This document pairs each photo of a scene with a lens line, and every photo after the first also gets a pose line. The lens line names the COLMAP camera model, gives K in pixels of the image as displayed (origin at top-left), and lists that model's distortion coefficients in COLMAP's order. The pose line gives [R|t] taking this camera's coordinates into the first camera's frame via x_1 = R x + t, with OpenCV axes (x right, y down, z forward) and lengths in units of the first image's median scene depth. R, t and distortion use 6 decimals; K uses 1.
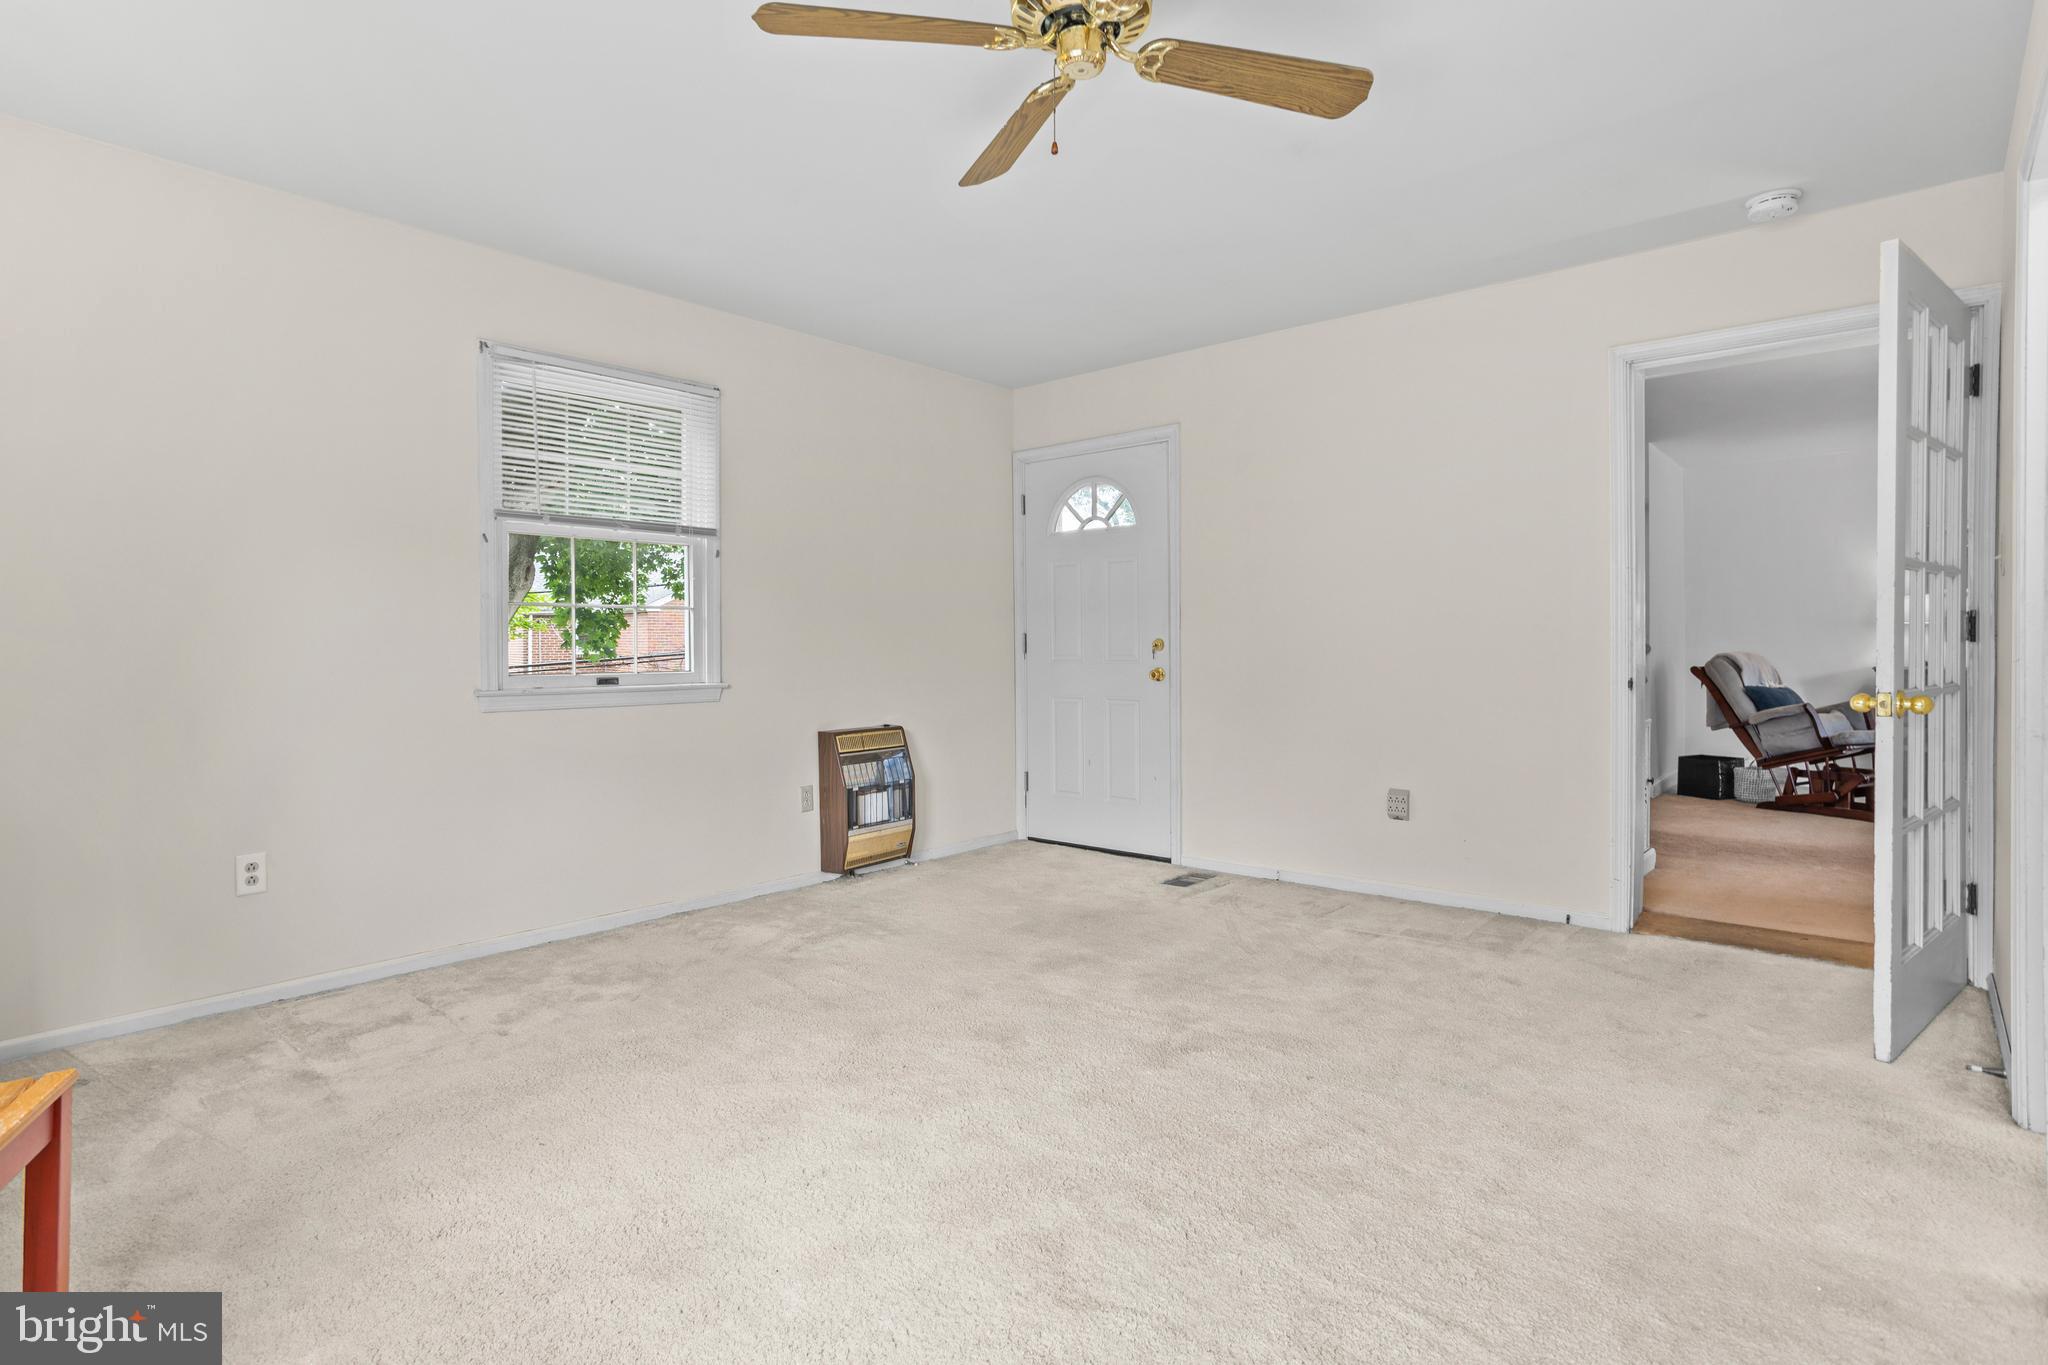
lens RADIAL K [[1004.9, 0, 1019.4], [0, 1004.9, 663.1], [0, 0, 1]] dist [-0.069509, 0.042362]
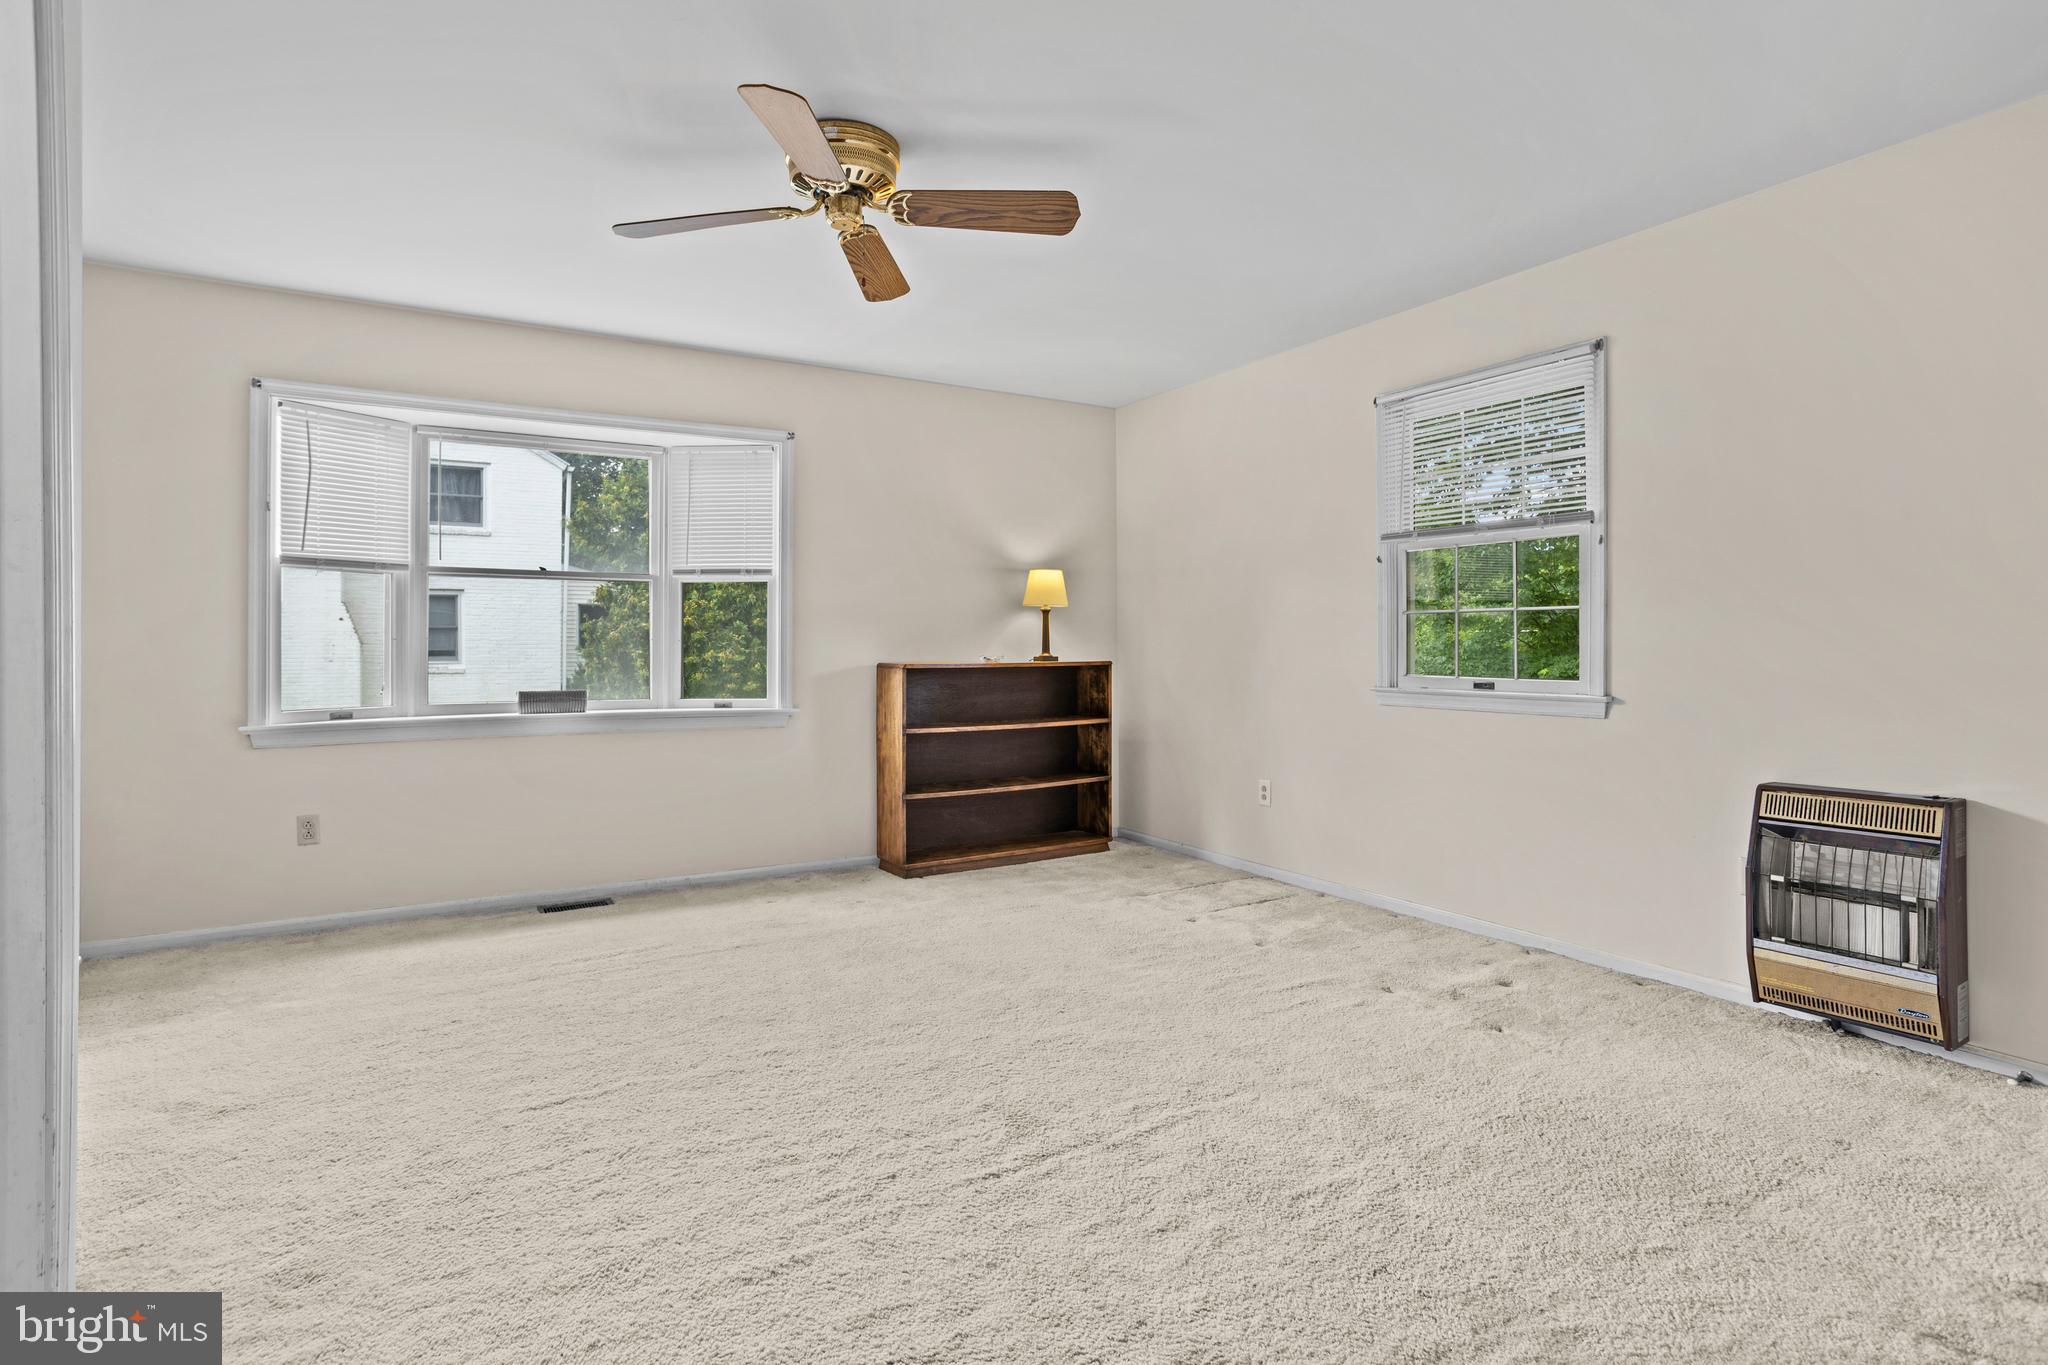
lens RADIAL K [[1004.9, 0, 1019.4], [0, 1004.9, 663.1], [0, 0, 1]] dist [-0.069509, 0.042362]
pose [[-0.301794, 0.021467, -0.953131, 0.706712], [-0.015234, 0.999510, 0.027335, -0.025669], [0.953251, 0.022770, -0.301320, 0.902499]]
